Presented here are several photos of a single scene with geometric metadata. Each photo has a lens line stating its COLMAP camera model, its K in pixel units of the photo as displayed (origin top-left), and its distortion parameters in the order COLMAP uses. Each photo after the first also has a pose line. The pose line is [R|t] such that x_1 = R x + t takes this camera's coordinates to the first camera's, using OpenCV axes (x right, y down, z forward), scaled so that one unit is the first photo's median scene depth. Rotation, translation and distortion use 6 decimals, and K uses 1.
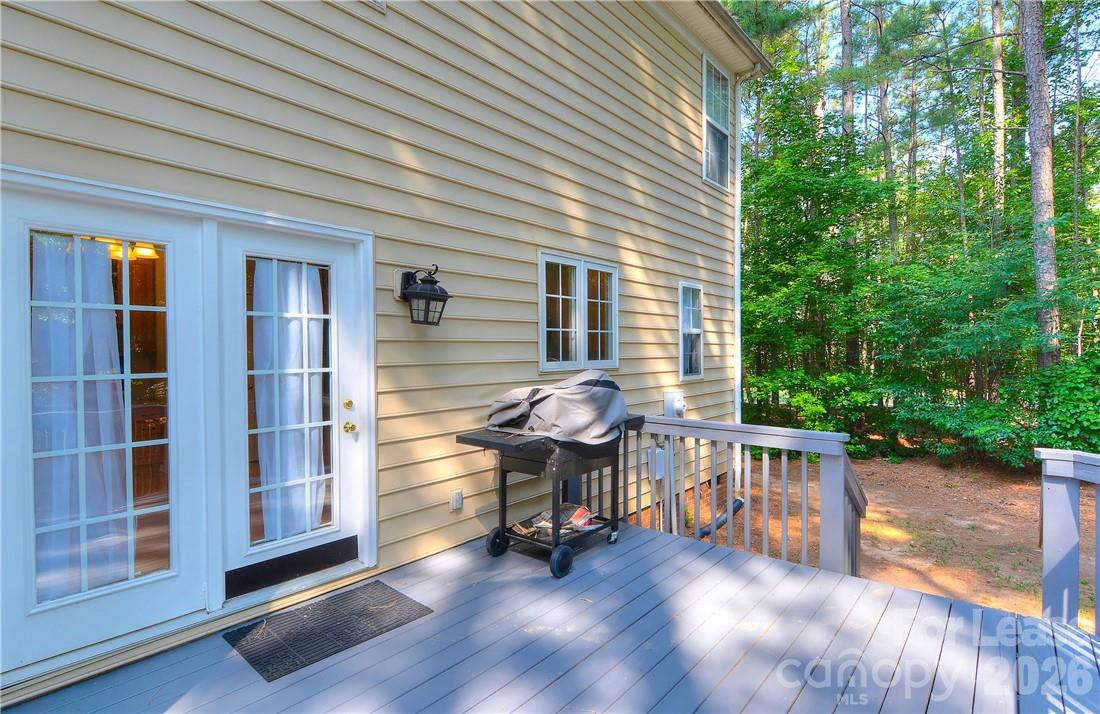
lens RADIAL K [[540.4, 0, 550.2], [0, 540.4, 356.2], [0, 0, 1]] dist [-0.000910, -0.000294]
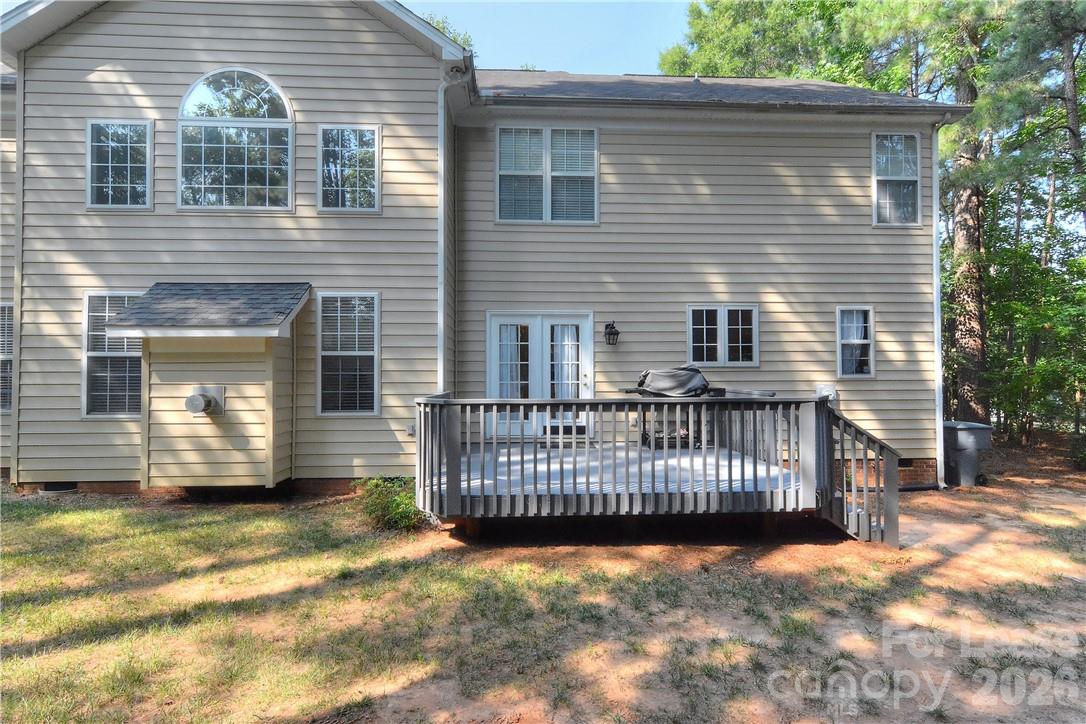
lens RADIAL K [[523.6, 0, 545.3], [0, 523.6, 366.3], [0, 0, 1]] dist [-0.000710, -0.000081]
pose [[0.683307, -0.012111, -0.730031, 1.004288], [-0.009279, 0.999638, -0.025270, 0.080057], [0.730072, 0.024041, 0.682947, -0.665233]]
